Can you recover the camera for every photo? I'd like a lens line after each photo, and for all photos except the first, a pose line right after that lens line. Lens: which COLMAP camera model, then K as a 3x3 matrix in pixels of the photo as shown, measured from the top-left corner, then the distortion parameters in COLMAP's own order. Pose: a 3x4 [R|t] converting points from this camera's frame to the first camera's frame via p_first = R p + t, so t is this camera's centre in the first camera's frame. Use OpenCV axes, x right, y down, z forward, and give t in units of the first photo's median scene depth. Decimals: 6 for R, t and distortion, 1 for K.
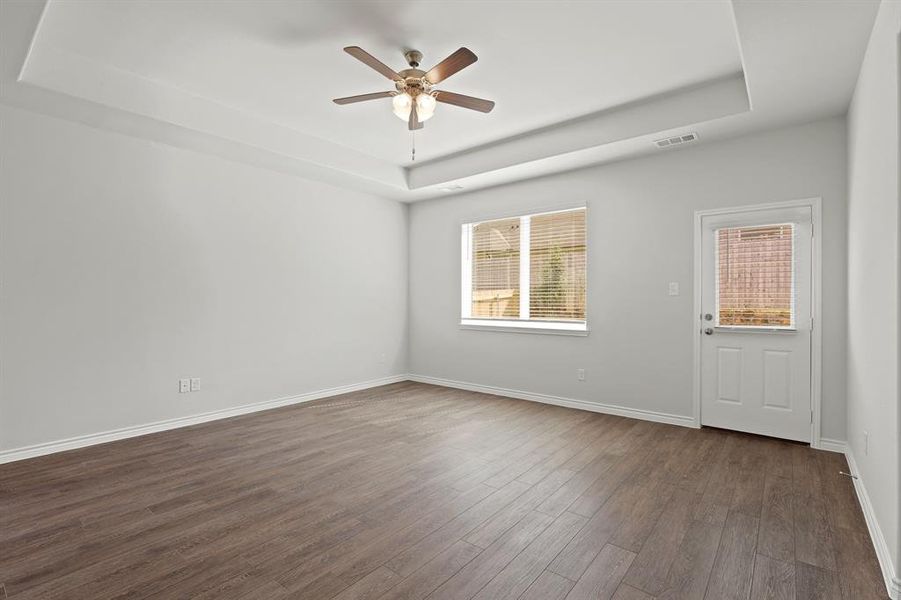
lens RADIAL K [[424.5, 0, 450.7], [0, 424.5, 299.6], [0, 0, 1]] dist [0.000511, -0.000079]
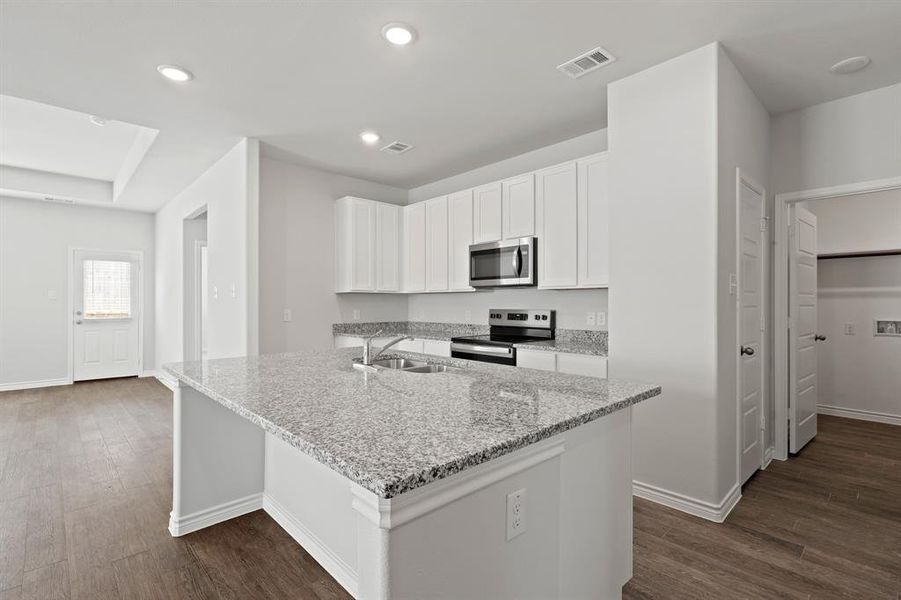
lens RADIAL K [[424.5, 0, 450.4], [0, 424.5, 299.5], [0, 0, 1]] dist [0.000511, -0.000079]
pose [[0.108231, -0.000164, 0.994126, -0.839798], [-0.005375, 0.999985, 0.000750, -0.019411], [-0.994111, -0.005424, 0.108229, -0.574167]]
